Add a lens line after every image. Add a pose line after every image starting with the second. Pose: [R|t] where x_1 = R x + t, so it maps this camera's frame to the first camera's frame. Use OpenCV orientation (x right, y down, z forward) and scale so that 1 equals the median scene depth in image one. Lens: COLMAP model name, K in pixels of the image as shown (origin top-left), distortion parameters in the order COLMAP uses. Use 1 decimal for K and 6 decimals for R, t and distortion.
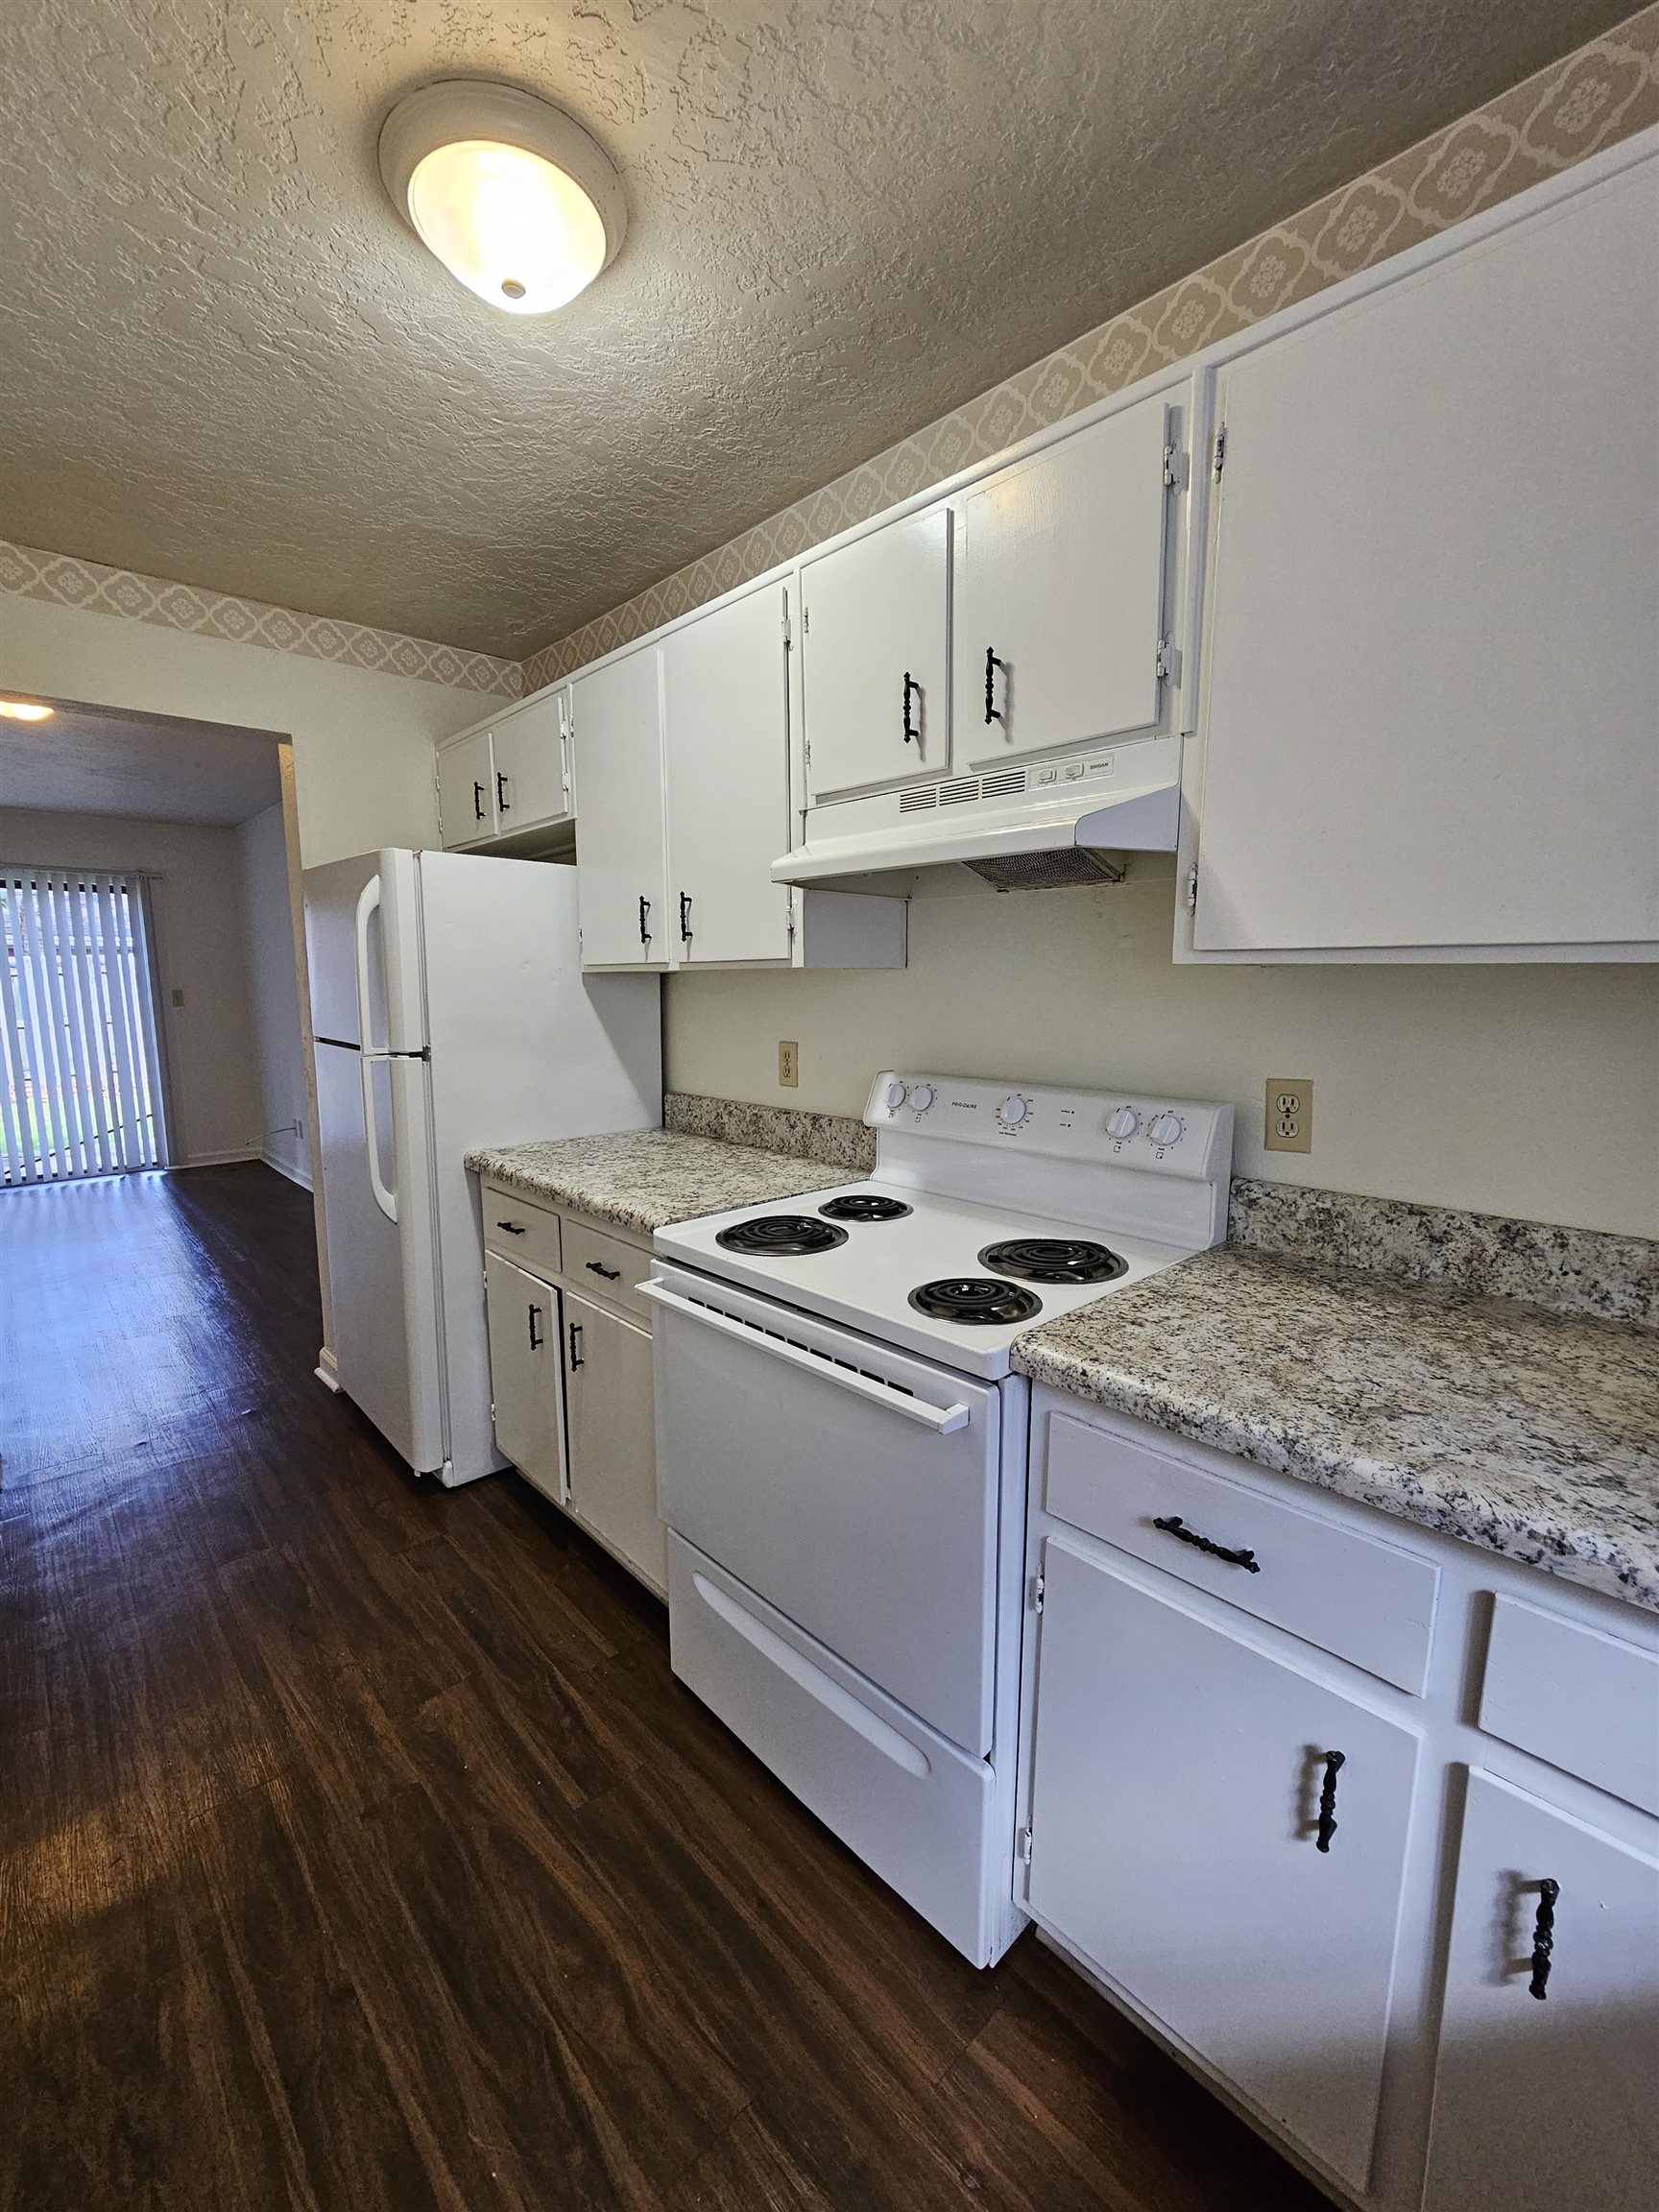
lens RADIAL K [[911.4, 0, 825.4], [0, 911.4, 1109.2], [0, 0, 1]] dist [-0.003170, 0.000803]
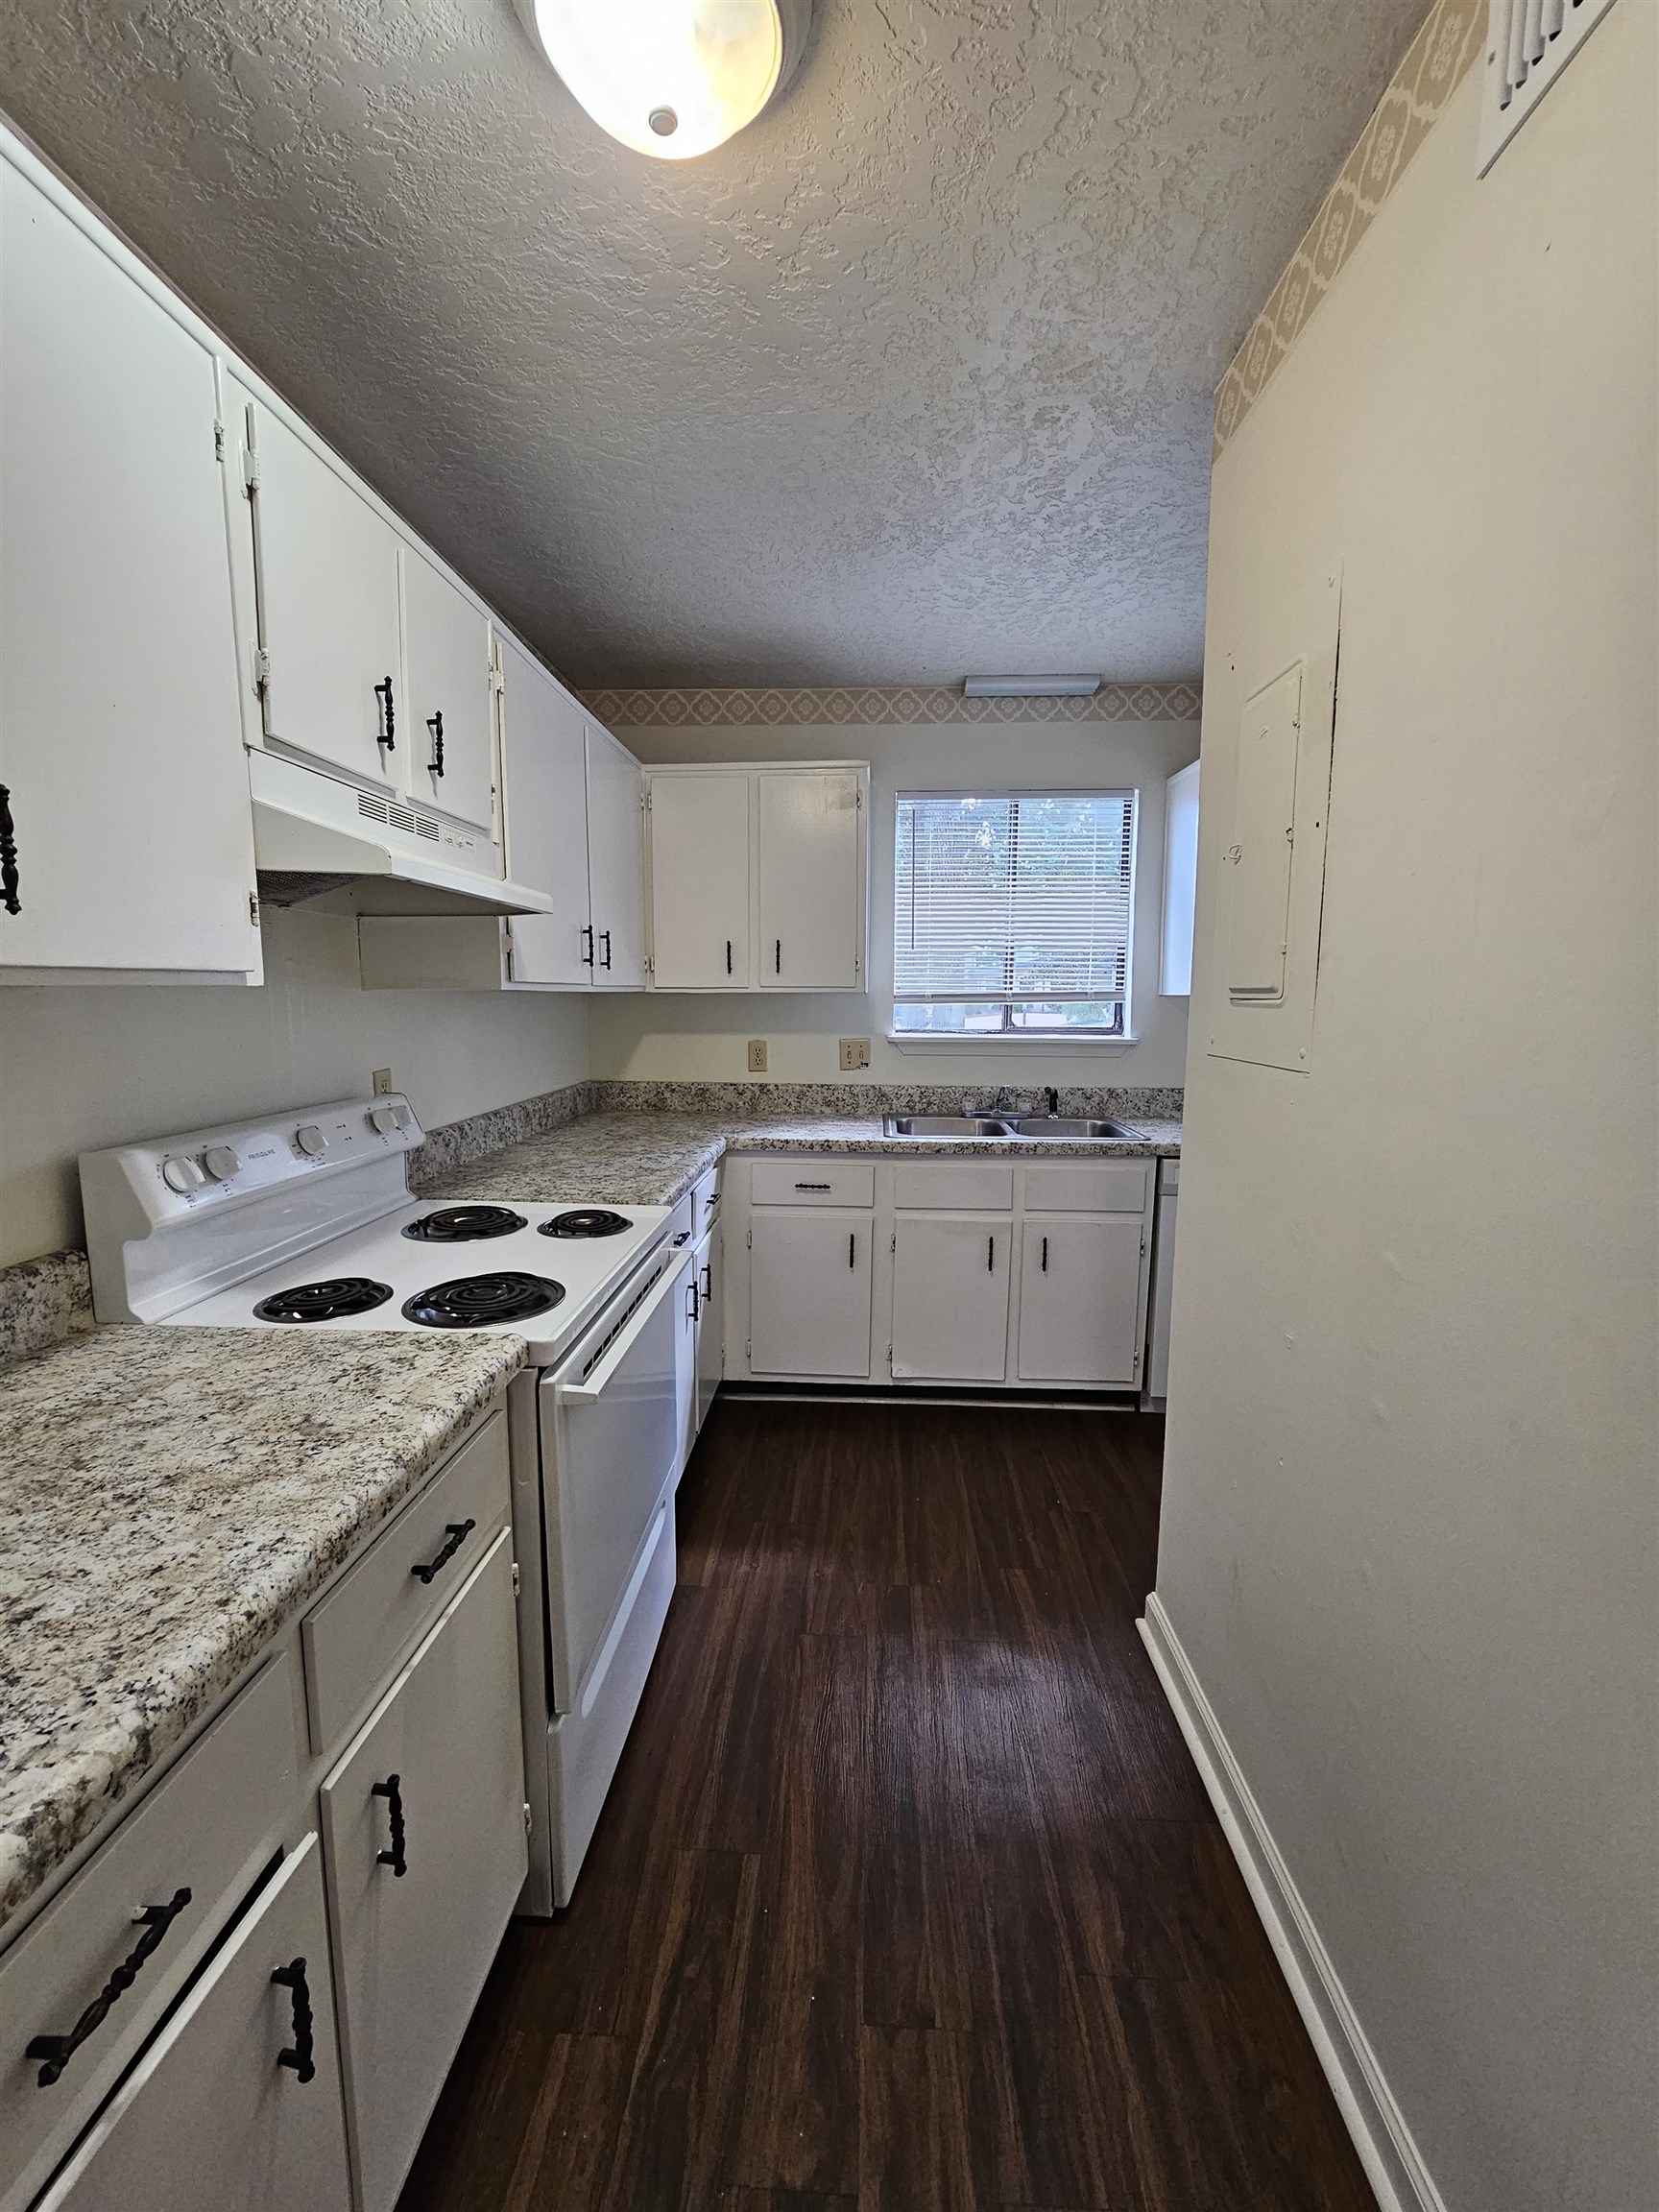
lens RADIAL K [[908.6, 0, 829.5], [0, 908.6, 1106.0], [0, 0, 1]] dist [-0.002919, 0.001552]
pose [[-0.696362, -0.091047, 0.711893, -1.066253], [0.099400, 0.970126, 0.221305, -0.241405], [-0.710774, 0.224871, -0.666508, 1.597700]]
